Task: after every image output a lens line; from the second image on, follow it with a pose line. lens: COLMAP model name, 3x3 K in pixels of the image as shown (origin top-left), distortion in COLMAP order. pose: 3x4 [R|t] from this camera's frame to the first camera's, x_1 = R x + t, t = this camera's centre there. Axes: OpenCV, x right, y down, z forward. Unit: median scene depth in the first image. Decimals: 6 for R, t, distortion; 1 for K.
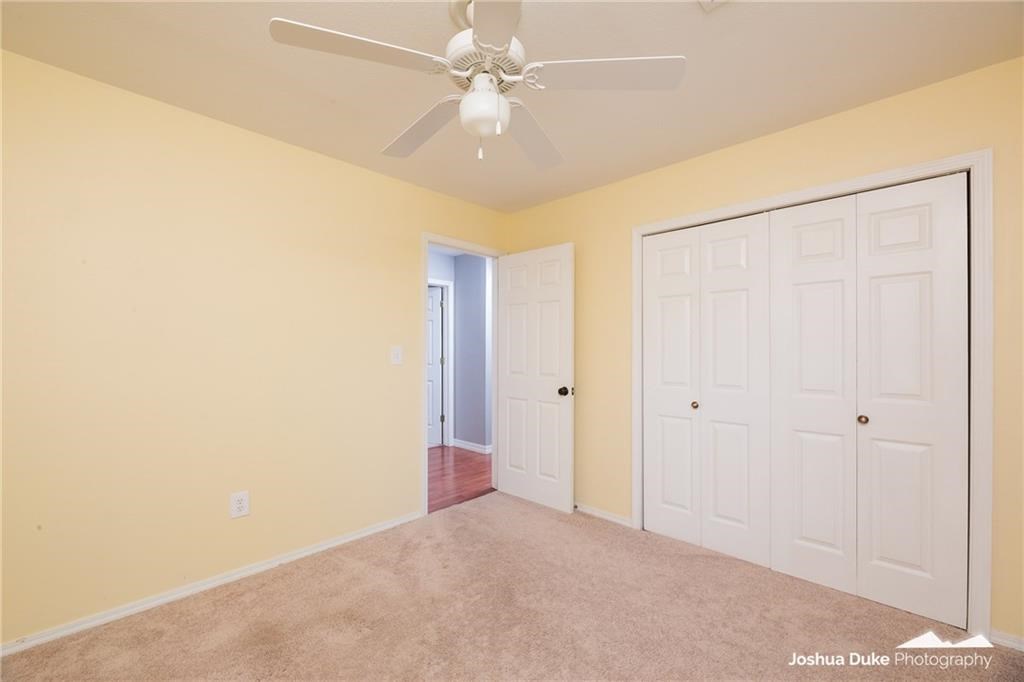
lens RADIAL K [[417.1, 0, 511.8], [0, 417.1, 353.2], [0, 0, 1]] dist [0.000183, -0.000022]
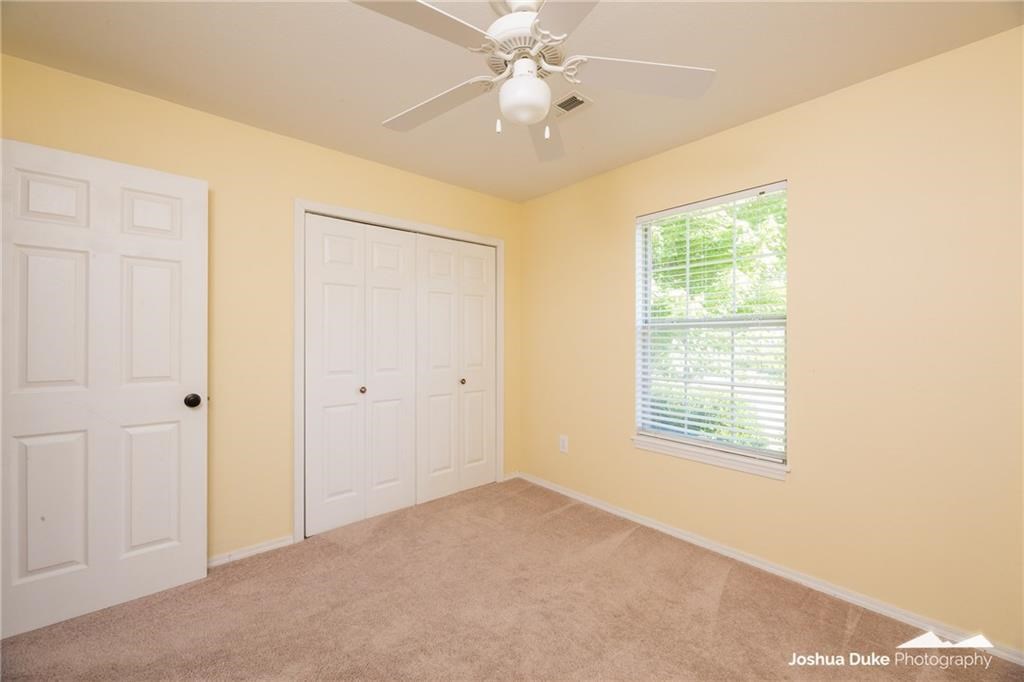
lens RADIAL K [[417.8, 0, 512.0], [0, 417.8, 341.0], [0, 0, 1]] dist [-0.000586, -0.000239]
pose [[0.076214, -0.009804, 0.997043, -0.566731], [0.002581, 0.999950, 0.009635, -0.010519], [-0.997088, 0.001839, 0.076235, 0.504344]]
